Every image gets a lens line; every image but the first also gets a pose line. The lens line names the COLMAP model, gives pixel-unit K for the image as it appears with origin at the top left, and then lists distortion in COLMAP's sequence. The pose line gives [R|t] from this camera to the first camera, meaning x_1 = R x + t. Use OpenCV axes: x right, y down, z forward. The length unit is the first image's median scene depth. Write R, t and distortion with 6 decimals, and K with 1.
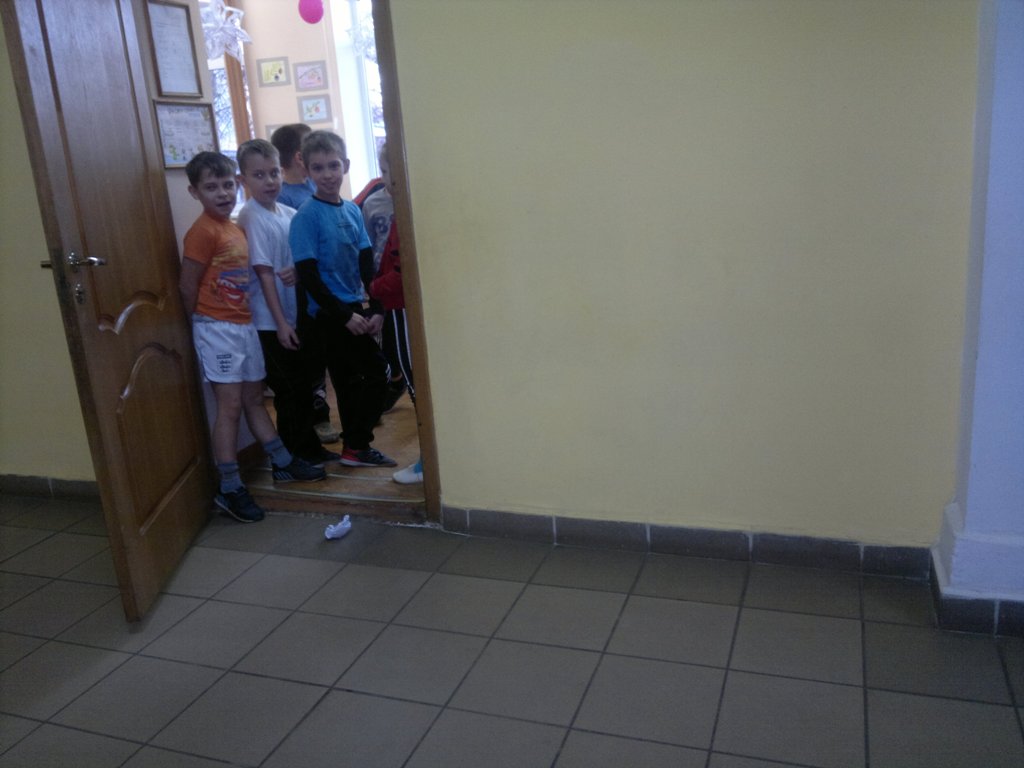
lens RADIAL K [[871.9, 0, 512.0], [0, 871.9, 384.0], [0, 0, 1]] dist [0.036920, -0.004871]
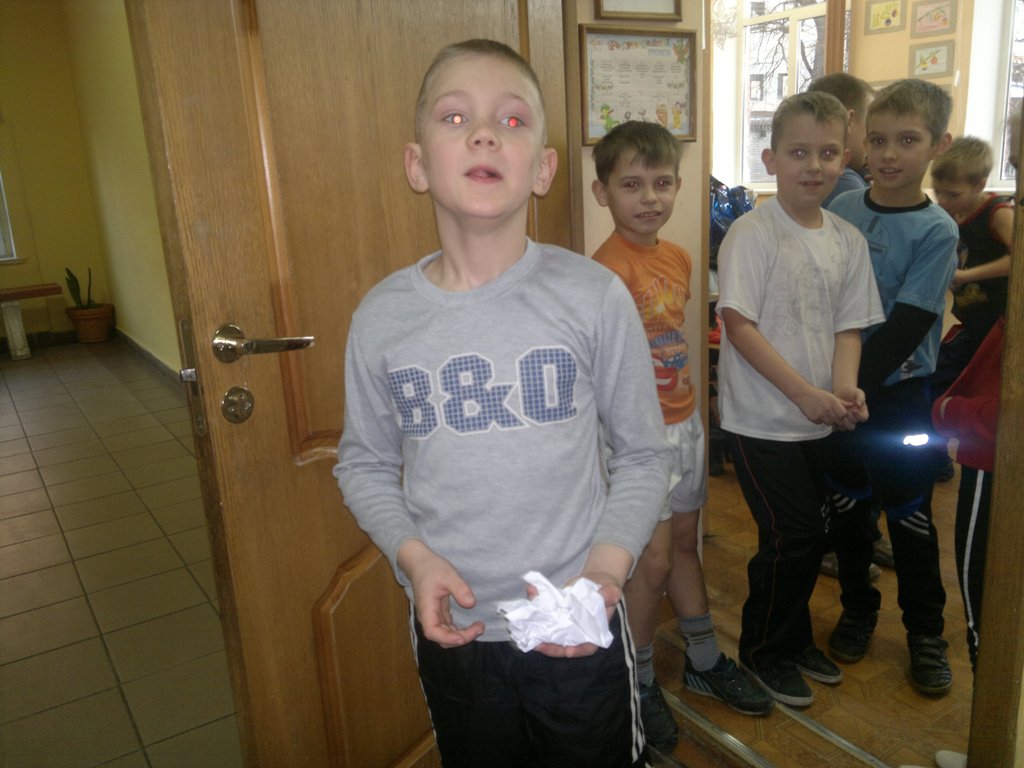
lens RADIAL K [[871.9, 0, 512.0], [0, 871.9, 384.0], [0, 0, 1]] dist [0.036920, -0.004871]
pose [[0.802162, 0.182338, -0.568585, -0.069274], [-0.159454, 0.983067, 0.090298, -0.124952], [0.575422, 0.018229, 0.817653, 0.464248]]
